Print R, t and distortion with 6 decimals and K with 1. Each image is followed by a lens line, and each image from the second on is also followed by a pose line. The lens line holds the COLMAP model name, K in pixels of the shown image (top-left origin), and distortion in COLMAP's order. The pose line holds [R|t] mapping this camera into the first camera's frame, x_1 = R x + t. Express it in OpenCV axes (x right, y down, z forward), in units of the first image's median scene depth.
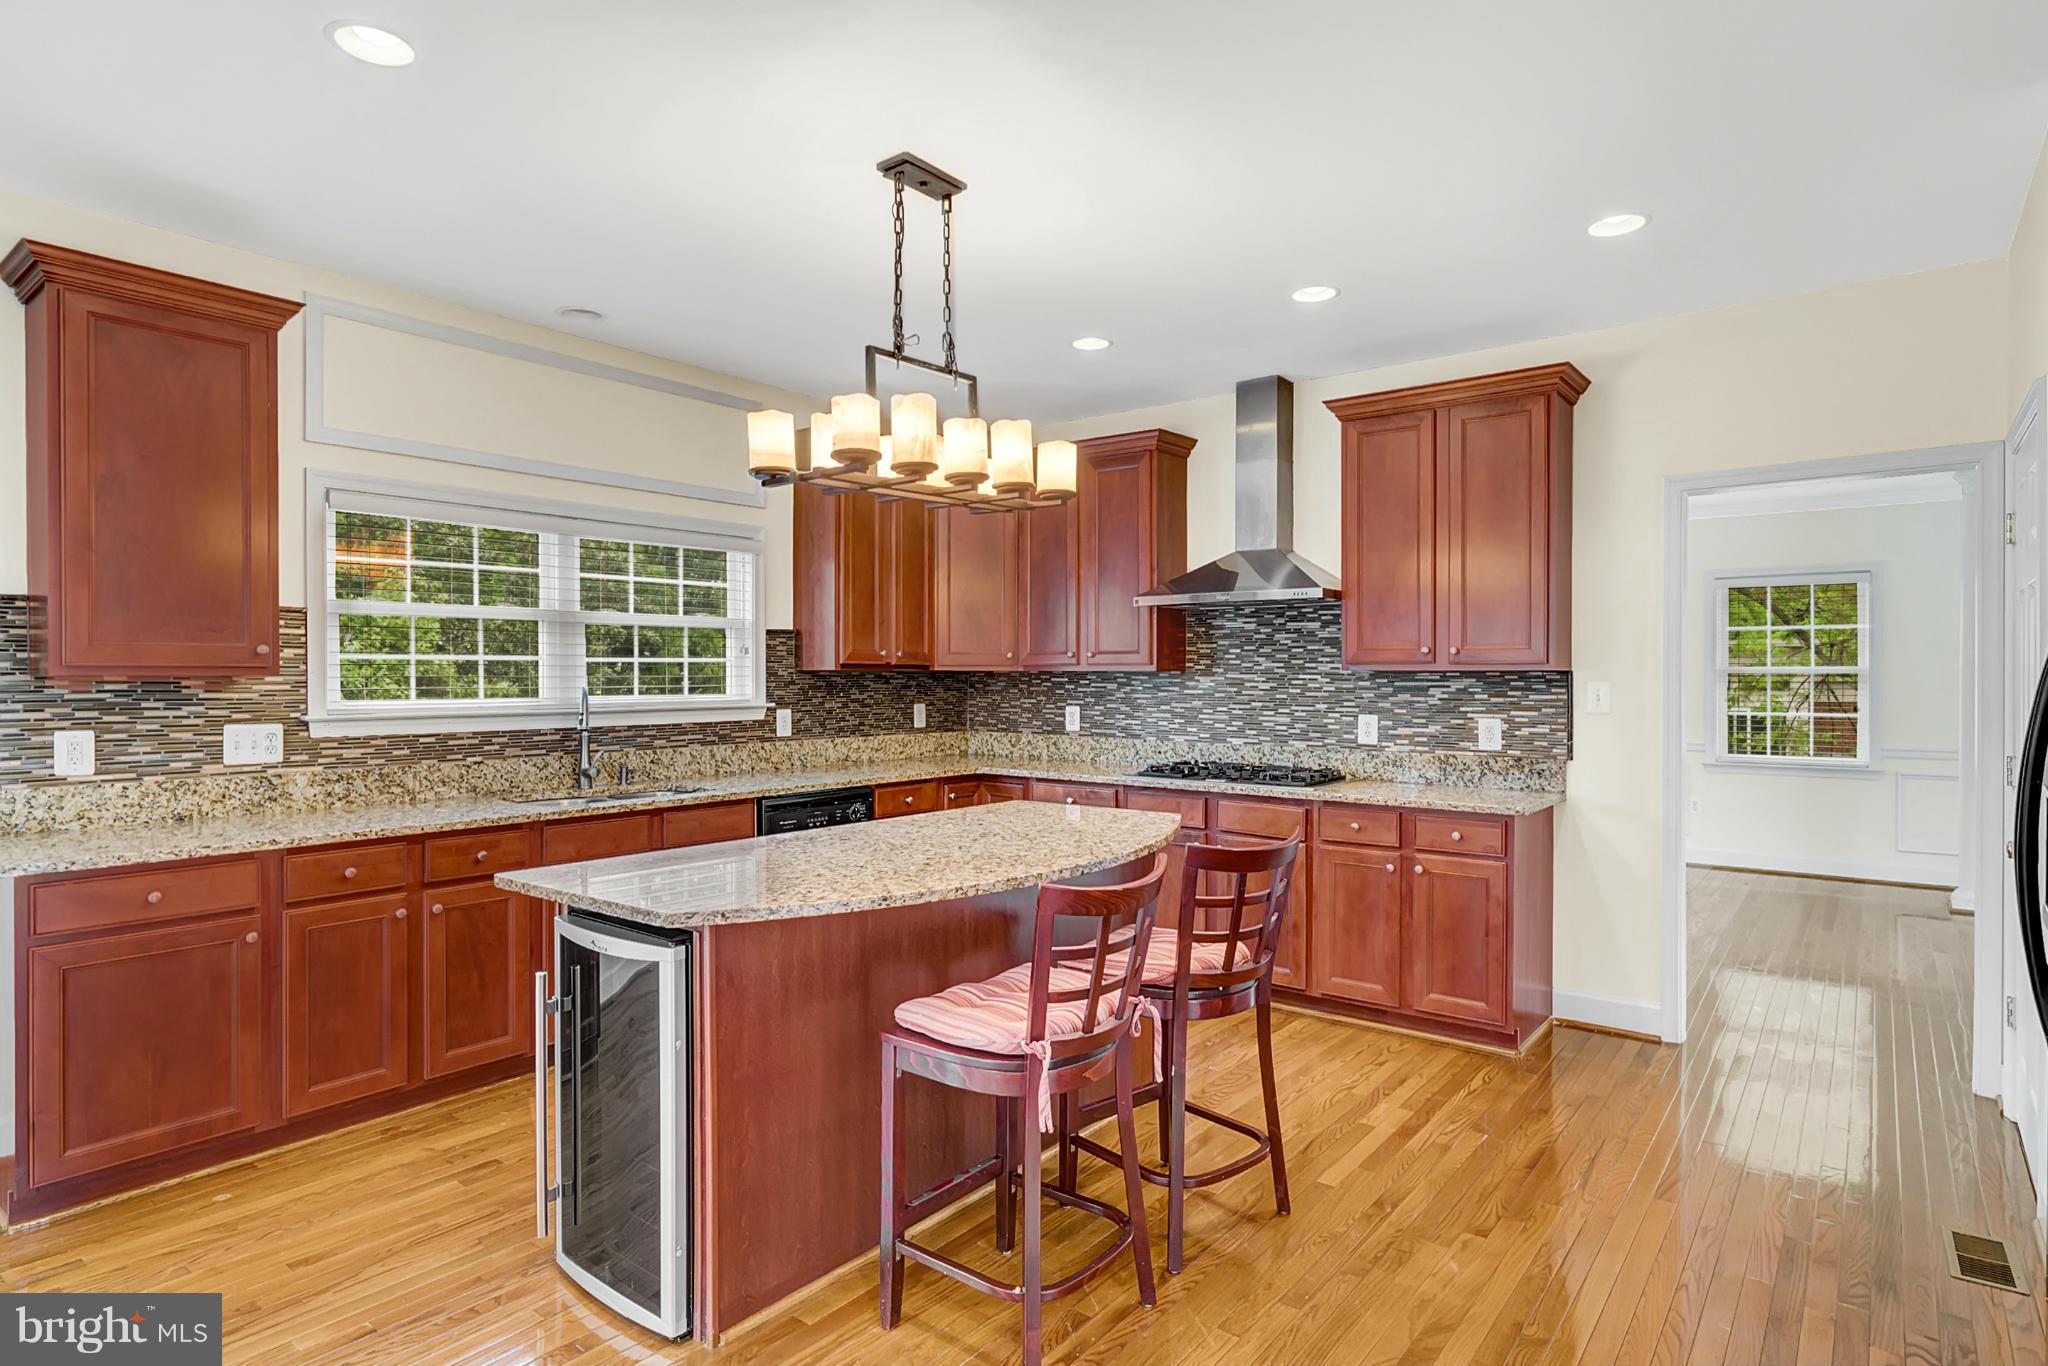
lens RADIAL K [[1091.9, 0, 1024.0], [0, 1091.9, 683.0], [0, 0, 1]] dist [-0.002928, -0.000797]
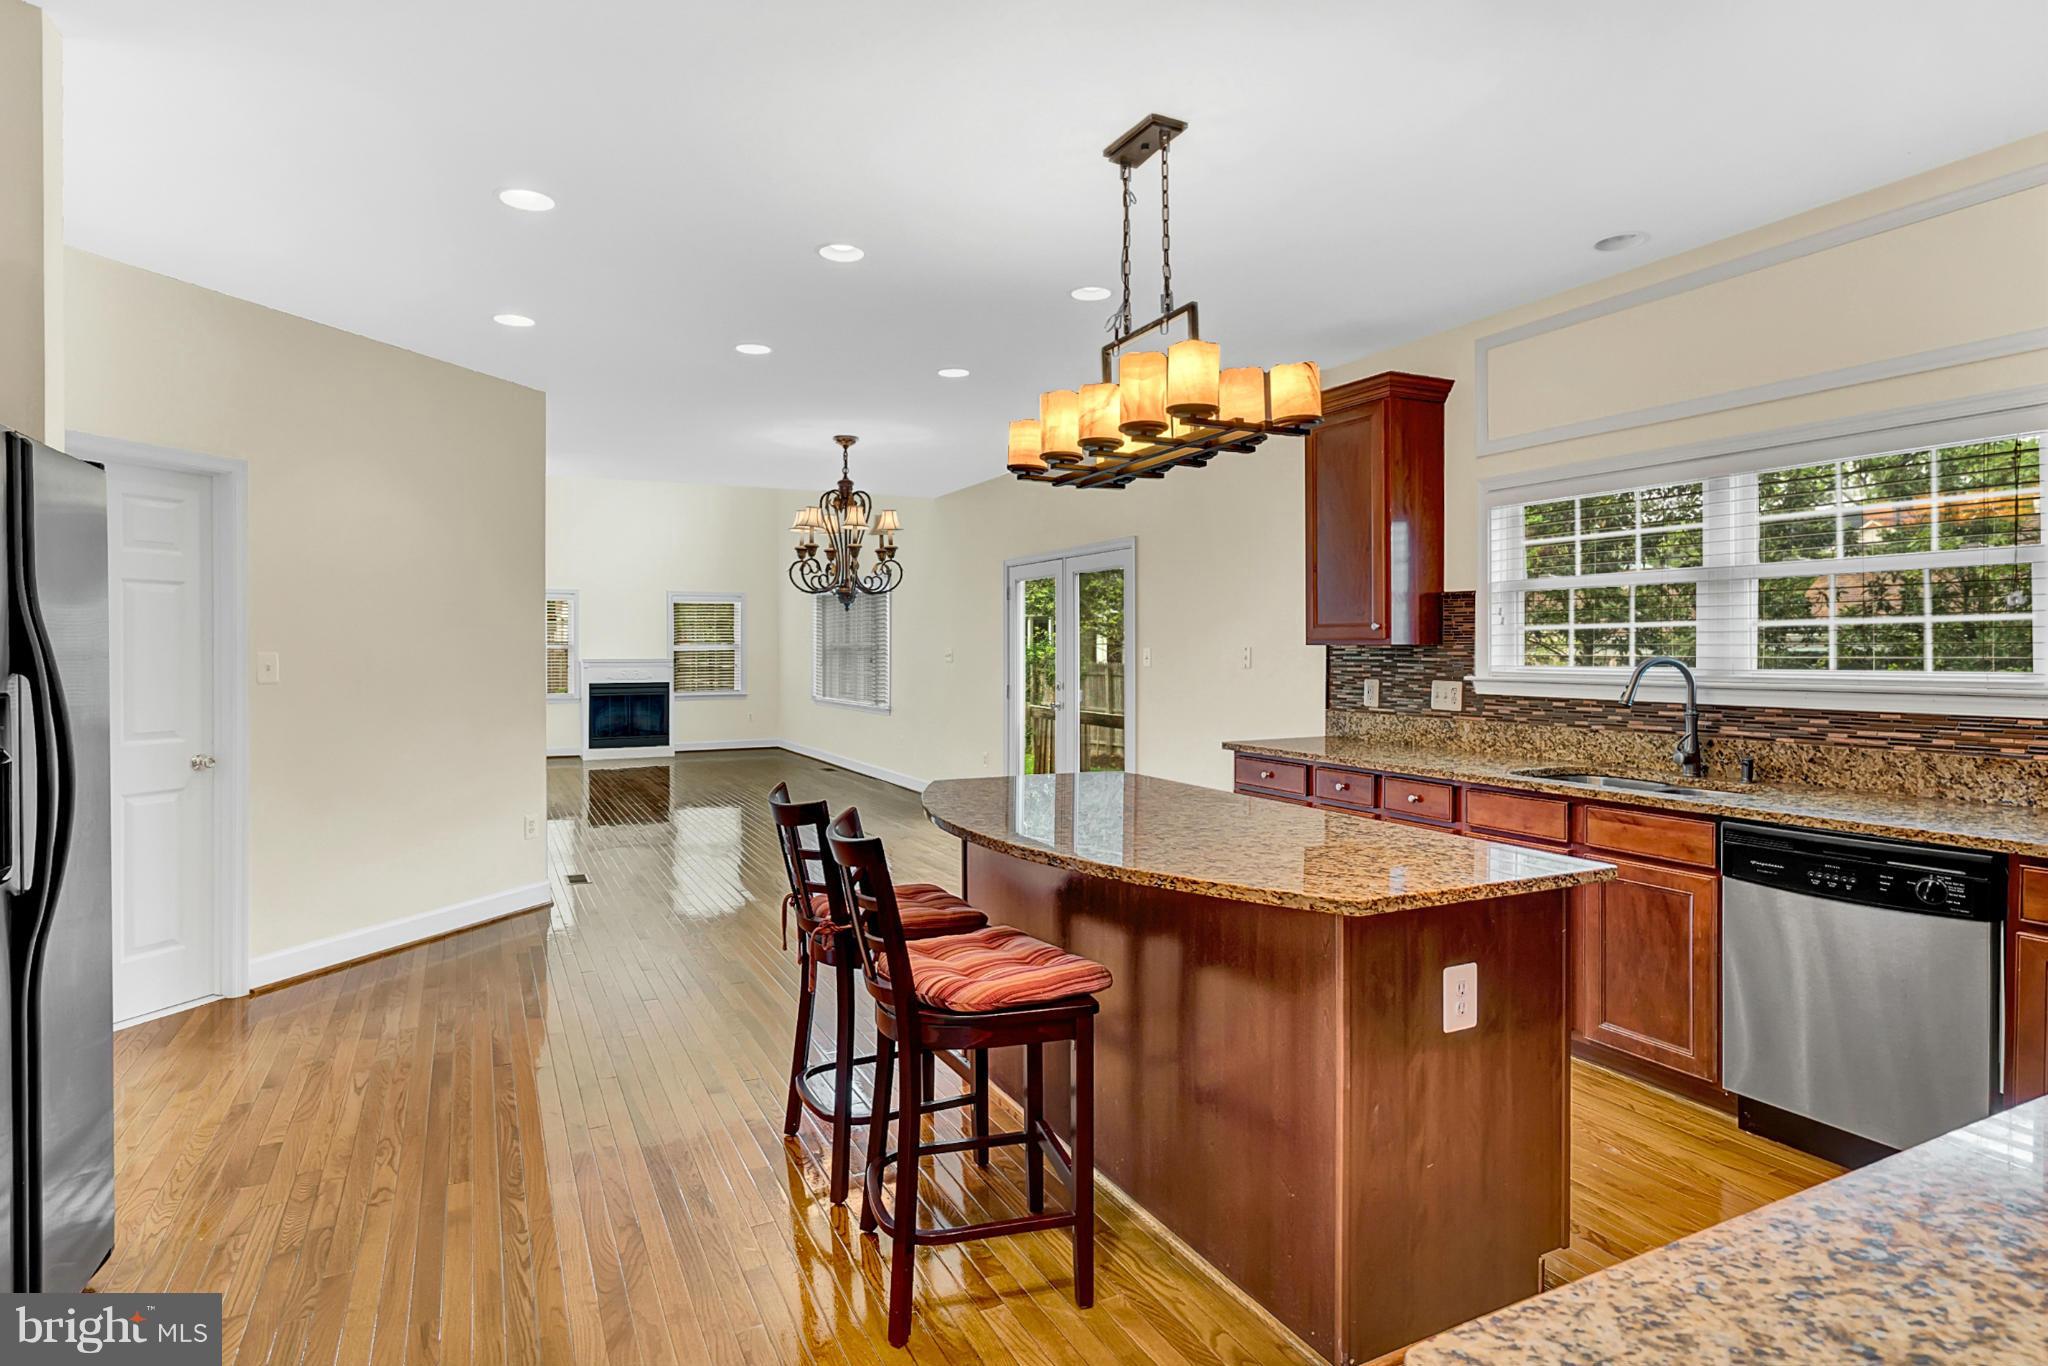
lens RADIAL K [[1128.0, 0, 1058.3], [0, 1128.0, 678.1], [0, 0, 1]] dist [-0.002438, -0.000360]
pose [[-0.416279, 0.024169, -0.908916, 0.724192], [-0.005253, 0.999566, 0.028985, -0.002956], [0.909222, 0.016840, -0.415971, 1.113183]]
